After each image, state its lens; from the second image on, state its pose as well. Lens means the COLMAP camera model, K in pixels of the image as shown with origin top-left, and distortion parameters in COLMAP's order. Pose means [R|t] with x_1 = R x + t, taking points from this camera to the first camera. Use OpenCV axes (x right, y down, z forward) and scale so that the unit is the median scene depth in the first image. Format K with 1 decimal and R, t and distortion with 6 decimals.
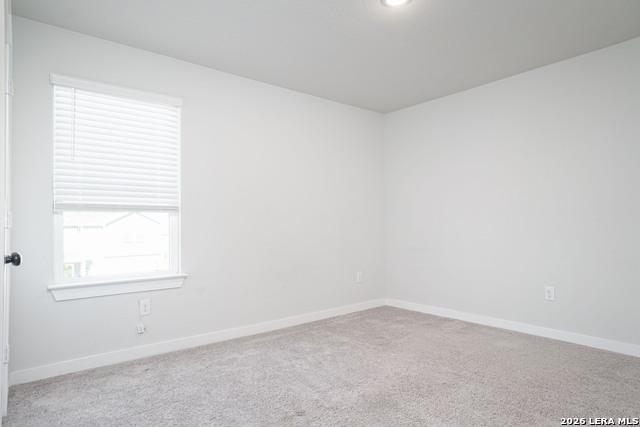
lens RADIAL K [[389.6, 0, 318.4], [0, 389.6, 218.3], [0, 0, 1]] dist [0.008295, 0.001027]
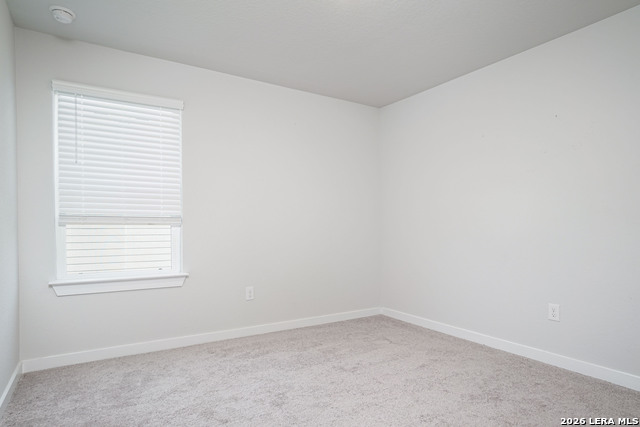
lens RADIAL K [[361.9, 0, 321.6], [0, 361.9, 216.9], [0, 0, 1]] dist [-0.007500, -0.000350]
pose [[0.990501, 0.006853, -0.137338, 0.156636], [-0.008124, 0.999929, -0.008700, 0.001177], [0.137268, 0.009733, 0.990486, 0.132088]]
